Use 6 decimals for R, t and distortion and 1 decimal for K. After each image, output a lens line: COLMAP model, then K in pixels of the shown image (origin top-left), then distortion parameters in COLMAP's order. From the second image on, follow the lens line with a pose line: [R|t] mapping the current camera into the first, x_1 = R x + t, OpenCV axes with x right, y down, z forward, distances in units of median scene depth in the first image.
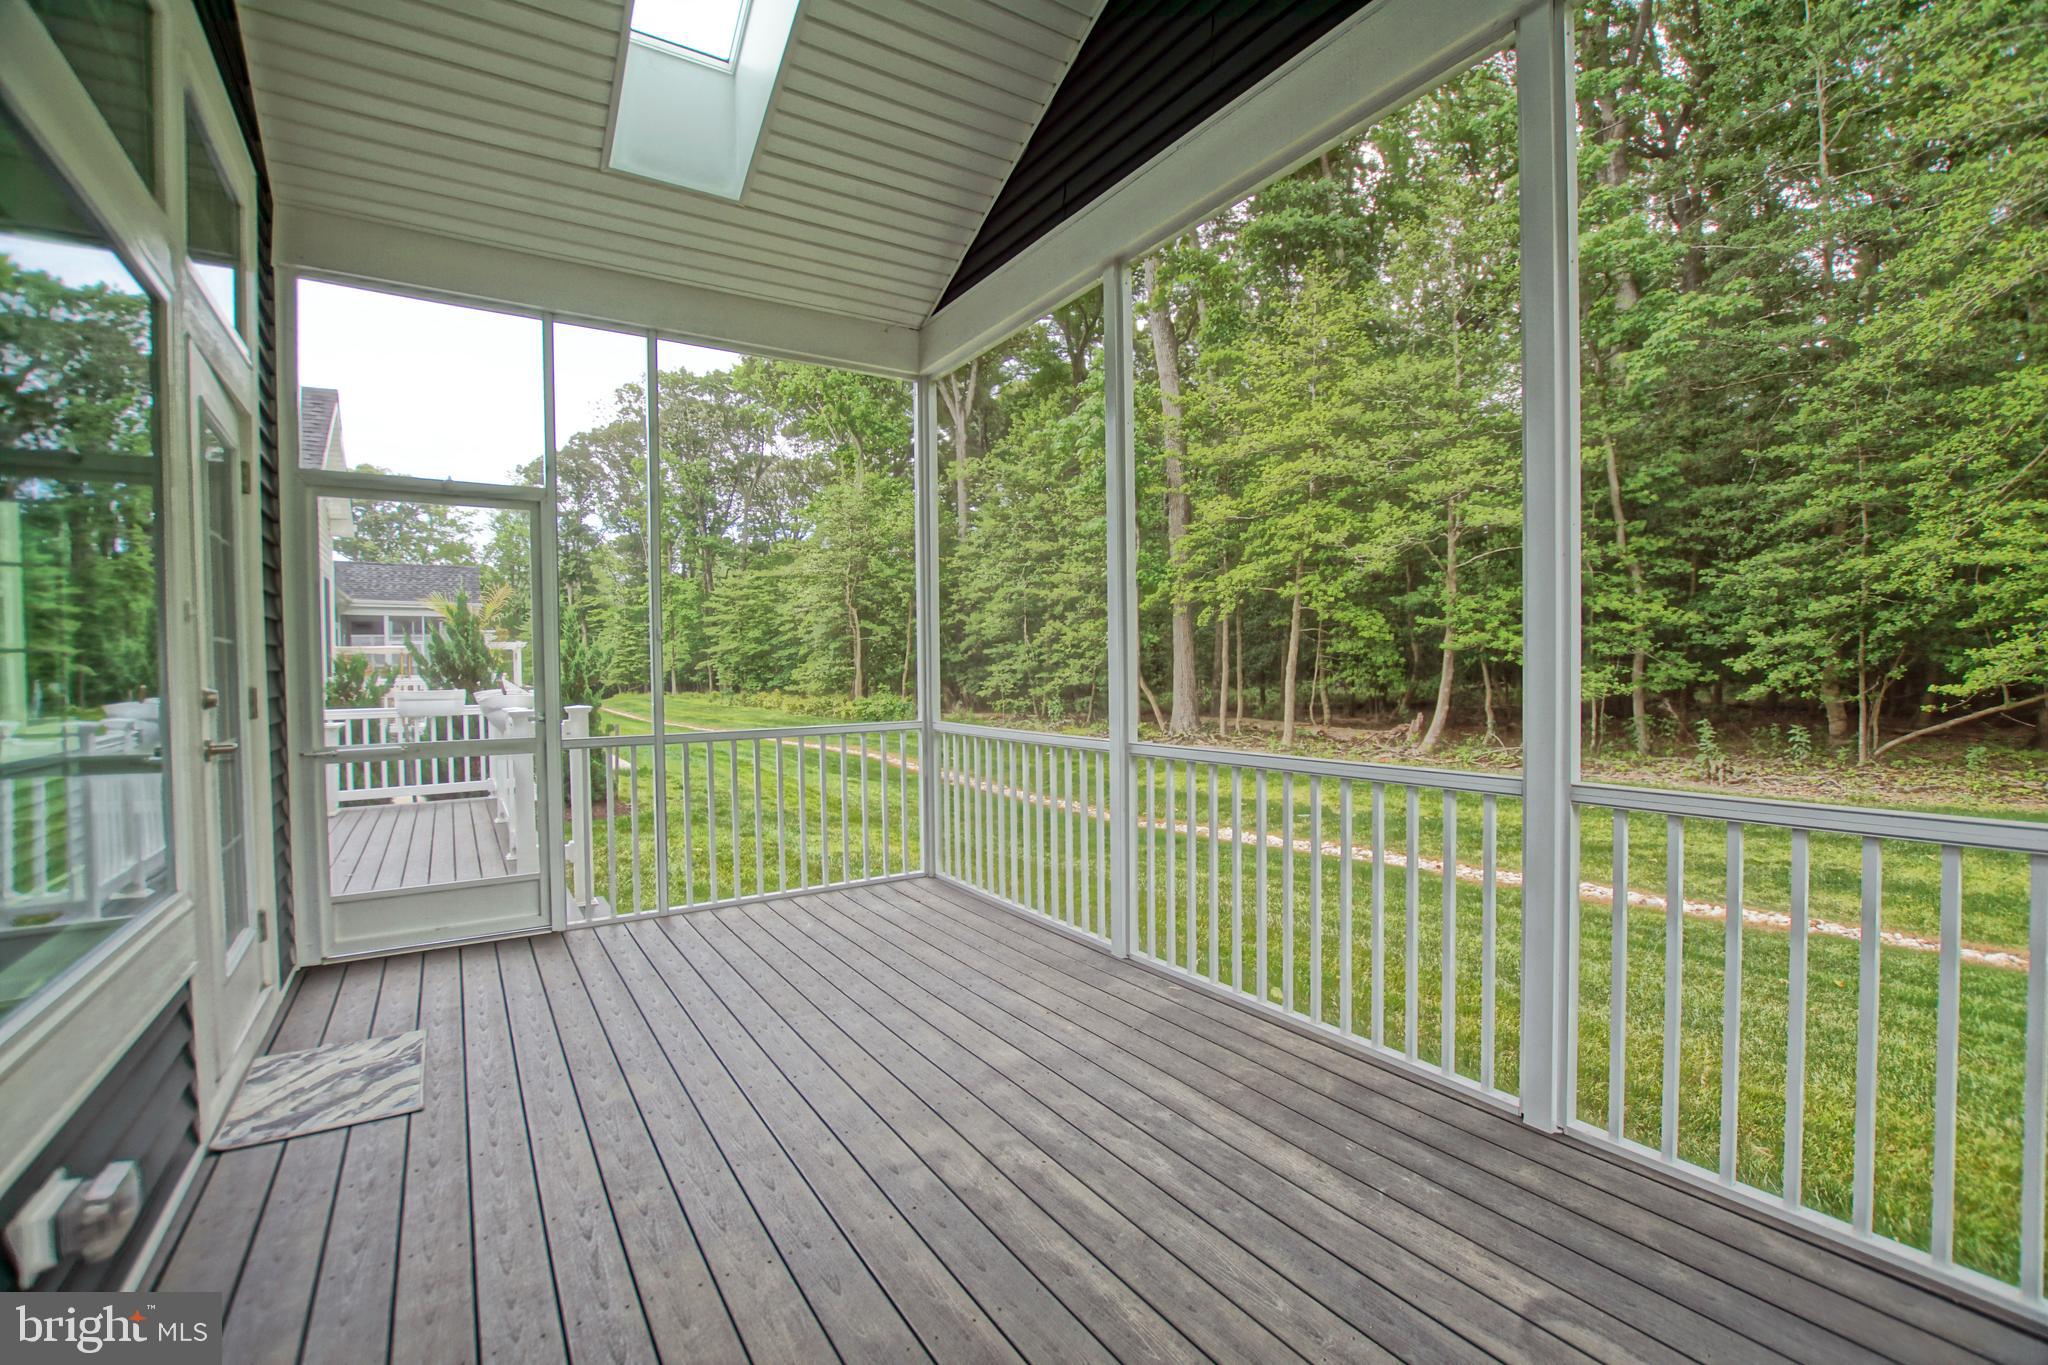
lens RADIAL K [[909.0, 0, 1024.0], [0, 909.0, 682.5], [0, 0, 1]] dist [-0.034840, 0.005597]
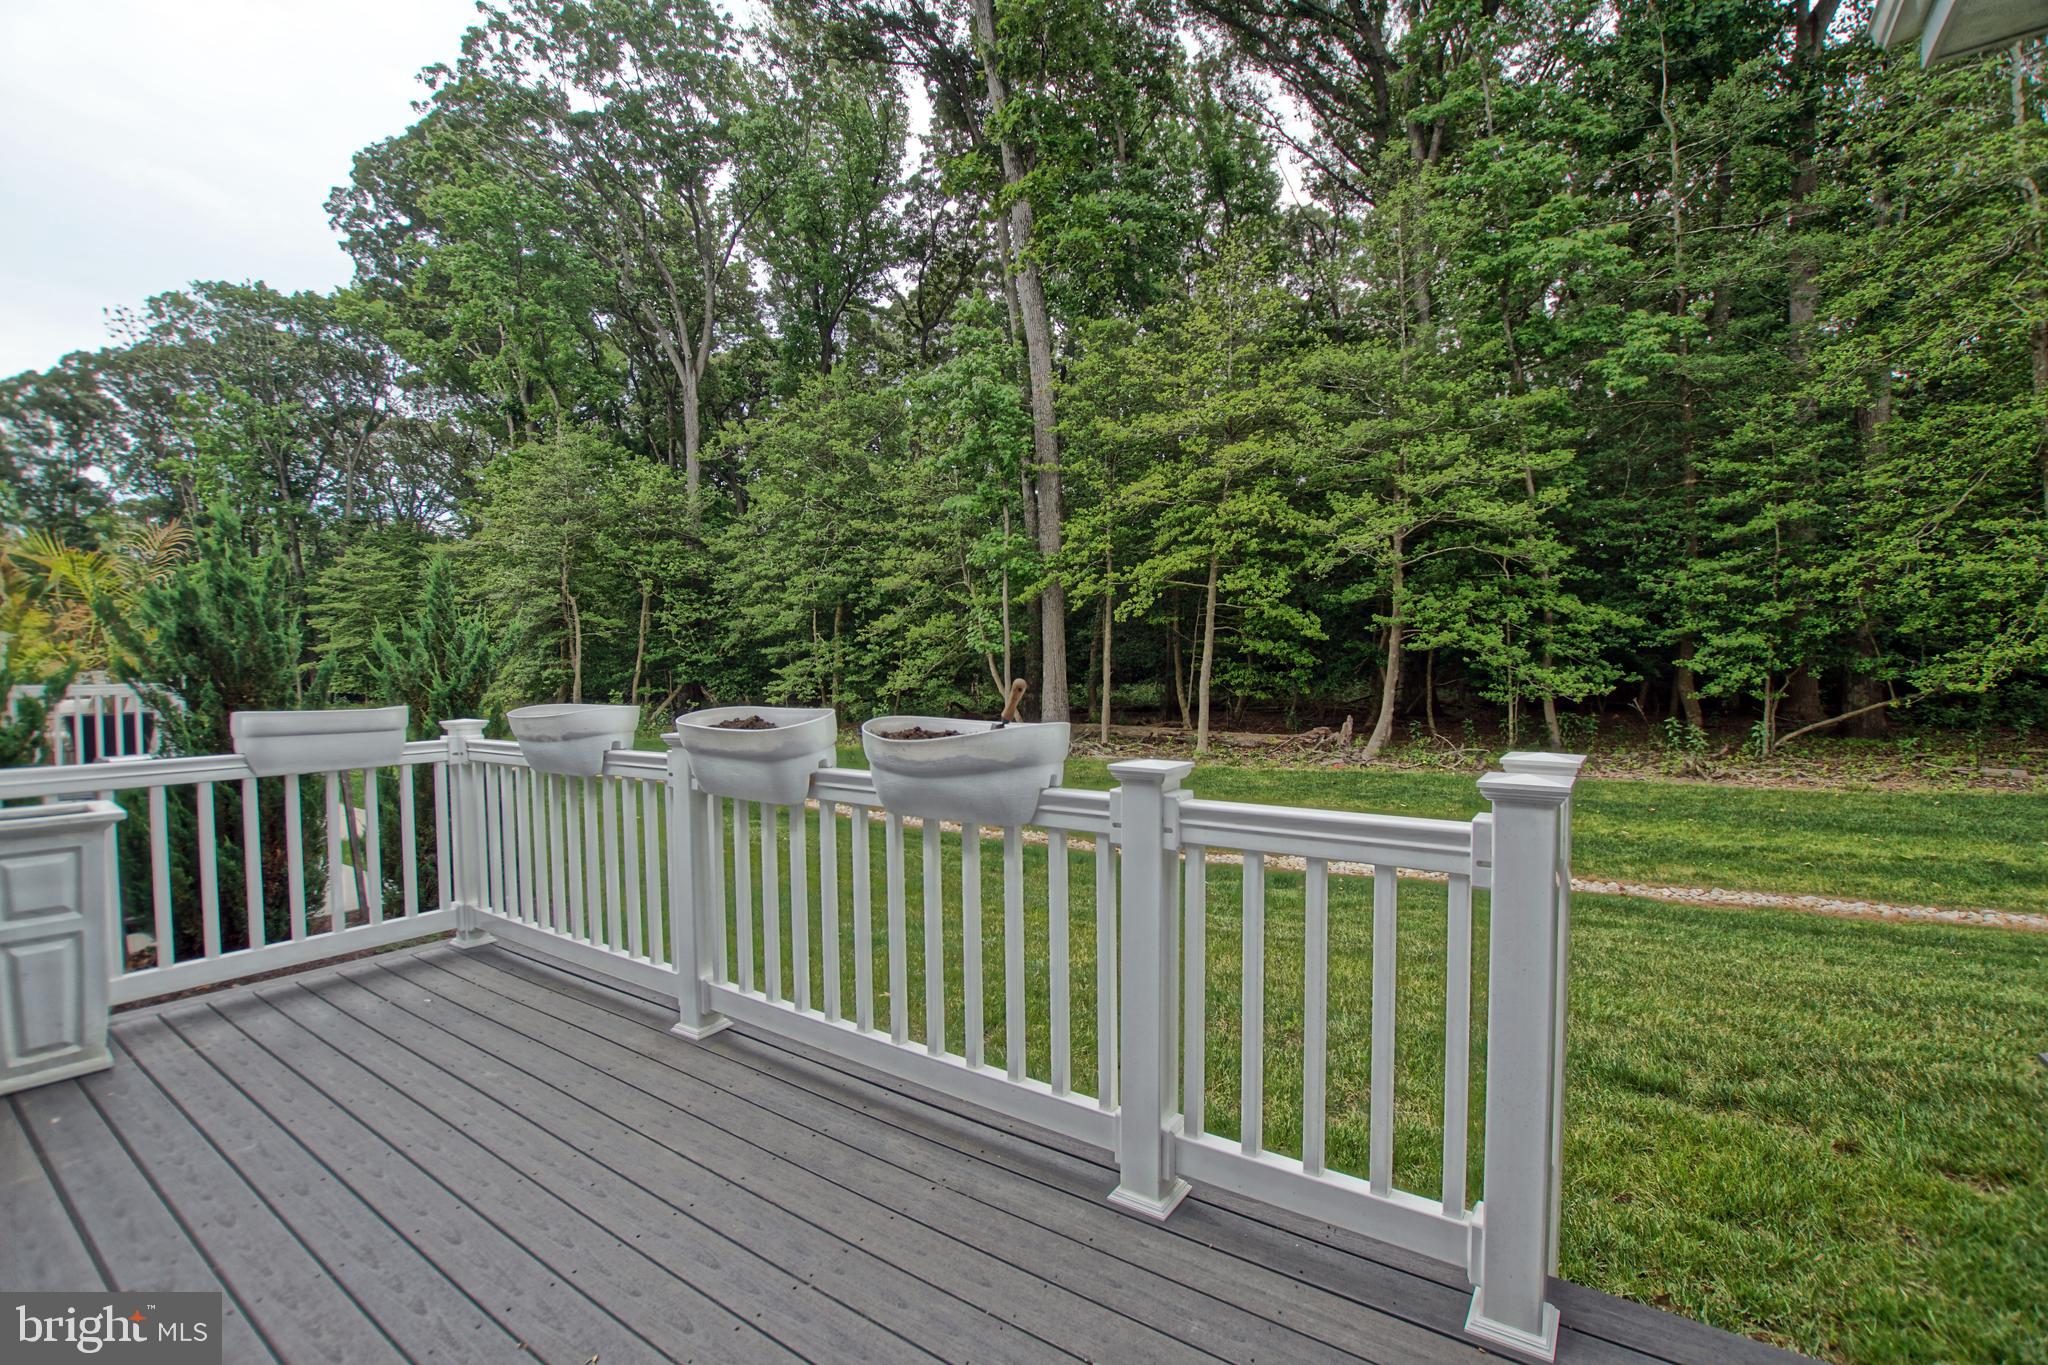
lens RADIAL K [[909.0, 0, 1024.0], [0, 909.0, 682.5], [0, 0, 1]] dist [-0.034840, 0.005597]
pose [[0.926558, -0.003951, 0.376132, -0.120076], [0.005962, 0.999973, -0.004185, 0.000015], [-0.376105, 0.006120, 0.926557, 0.114068]]
